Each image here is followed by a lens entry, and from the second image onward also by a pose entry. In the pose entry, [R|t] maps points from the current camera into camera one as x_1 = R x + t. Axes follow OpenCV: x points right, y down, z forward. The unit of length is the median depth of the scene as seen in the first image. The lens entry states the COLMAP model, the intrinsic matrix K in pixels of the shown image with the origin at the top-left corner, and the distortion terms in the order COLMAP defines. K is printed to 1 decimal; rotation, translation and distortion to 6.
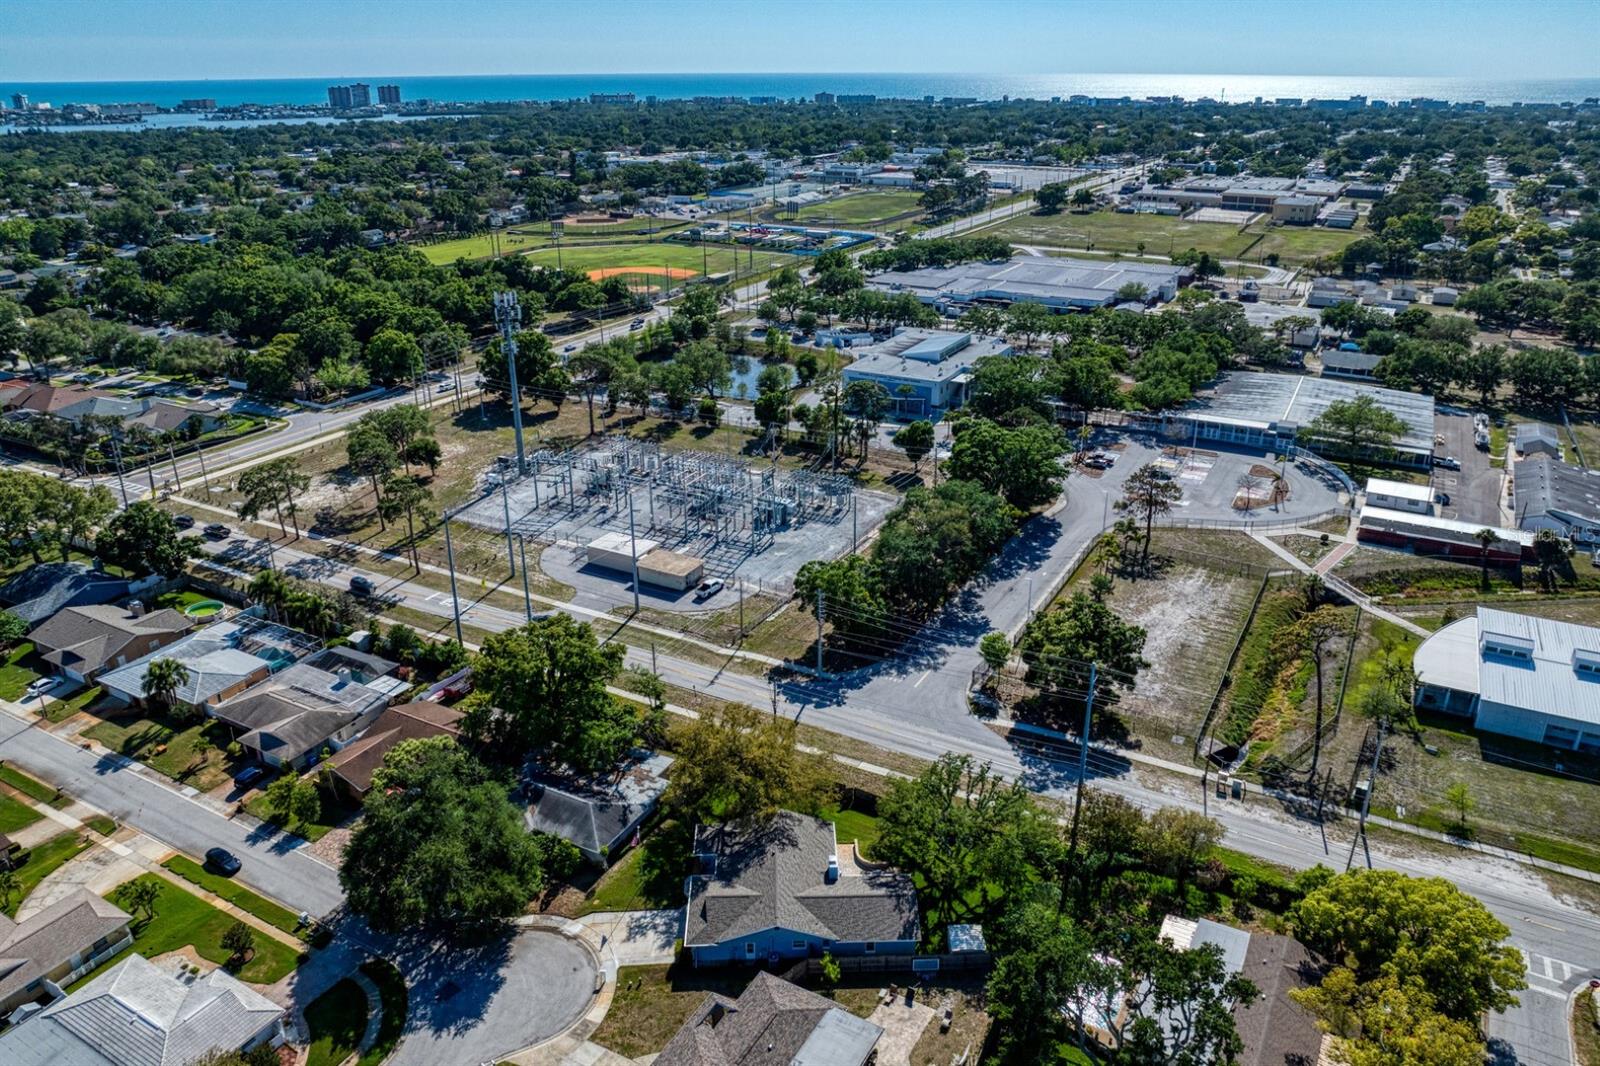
lens RADIAL K [[1122.1, 0, 797.9], [0, 1122.1, 529.4], [0, 0, 1]] dist [-0.029379, -0.020895]
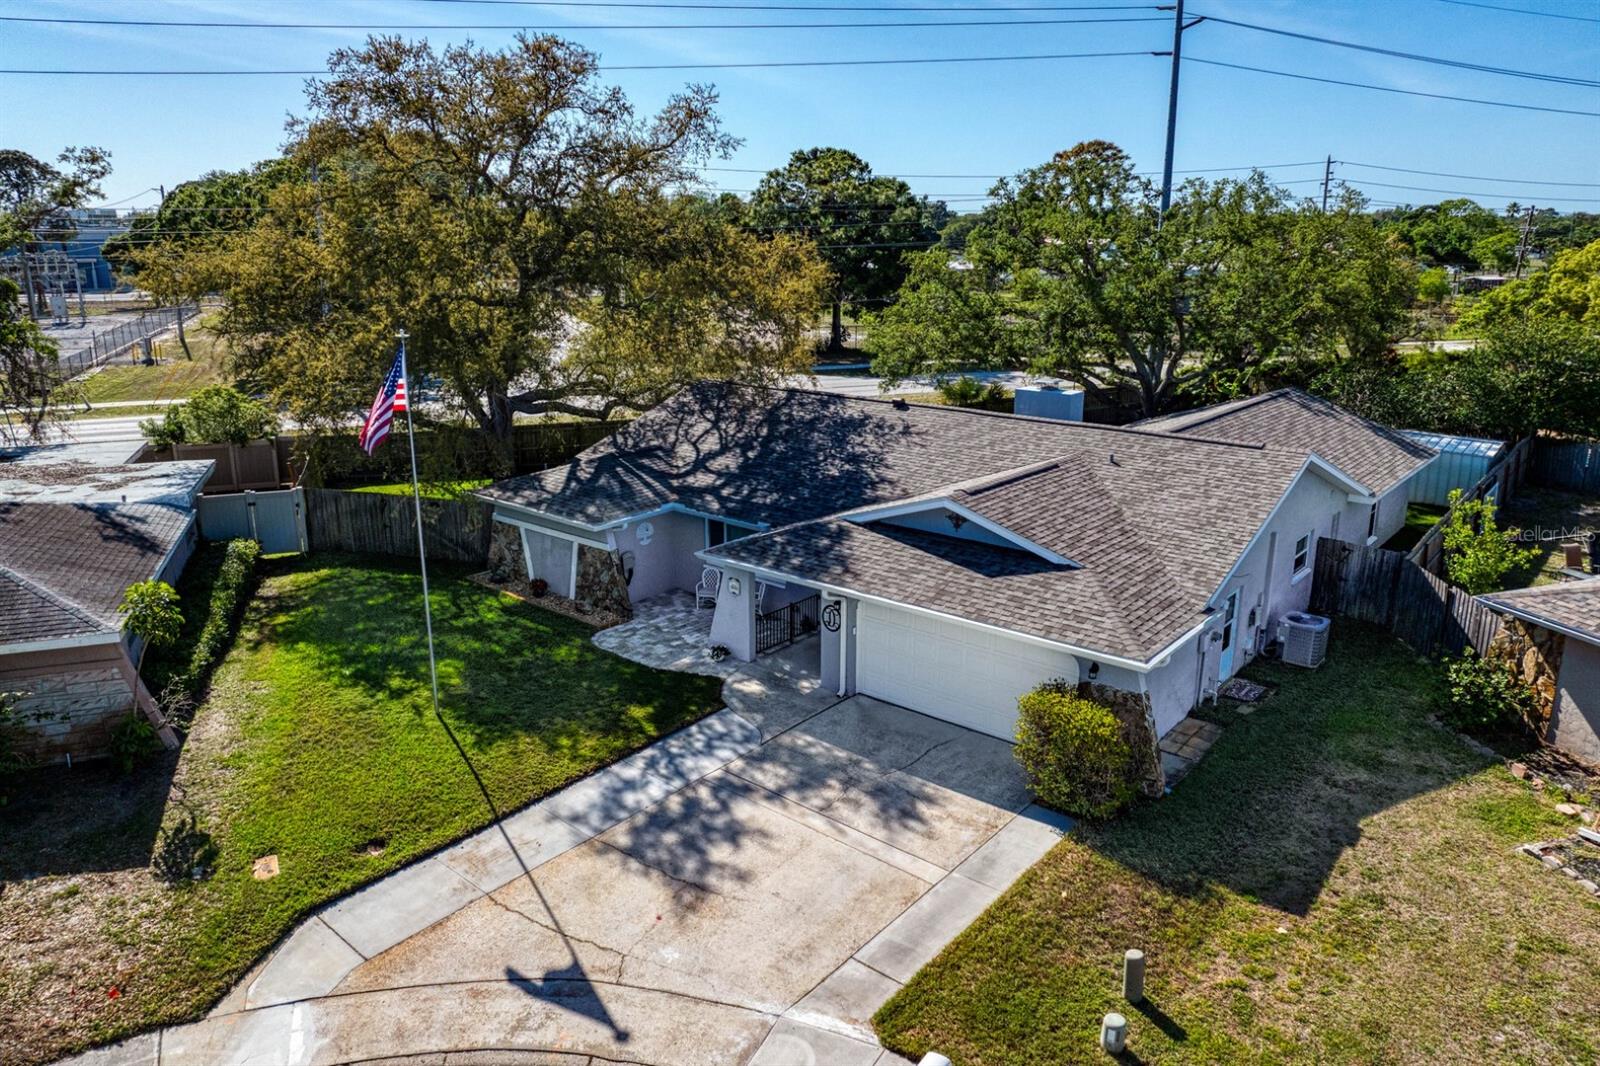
lens RADIAL K [[1122.1, 0, 801.9], [0, 1122.1, 539.2], [0, 0, 1]] dist [-0.029379, -0.020895]
pose [[0.655924, -0.195294, 0.729125, -0.213918], [0.281015, 0.959694, 0.004249, 0.286431], [-0.700567, 0.202108, 0.684367, 0.774215]]
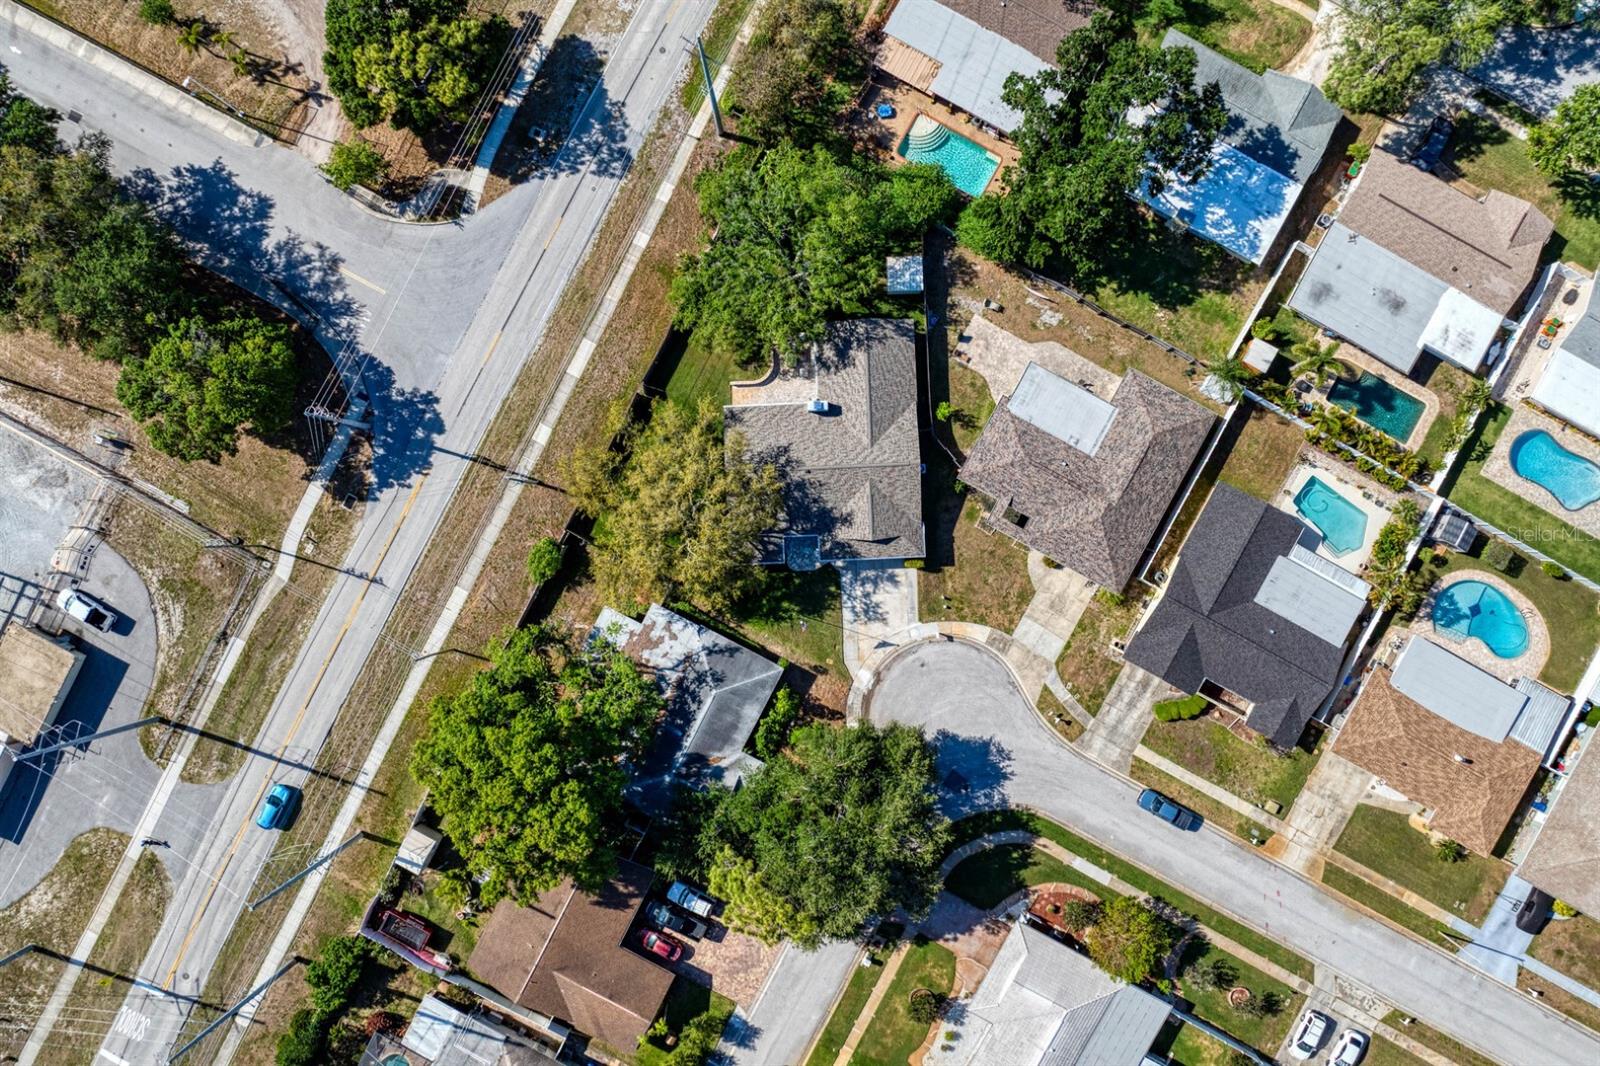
lens RADIAL K [[1122.1, 0, 810.4], [0, 1122.1, 526.4], [0, 0, 1]] dist [-0.029379, -0.020895]
pose [[-0.022617, -0.999742, 0.001935, -0.062337], [0.392971, -0.007110, 0.919523, -0.497856], [-0.919272, 0.021557, 0.393031, 0.589714]]
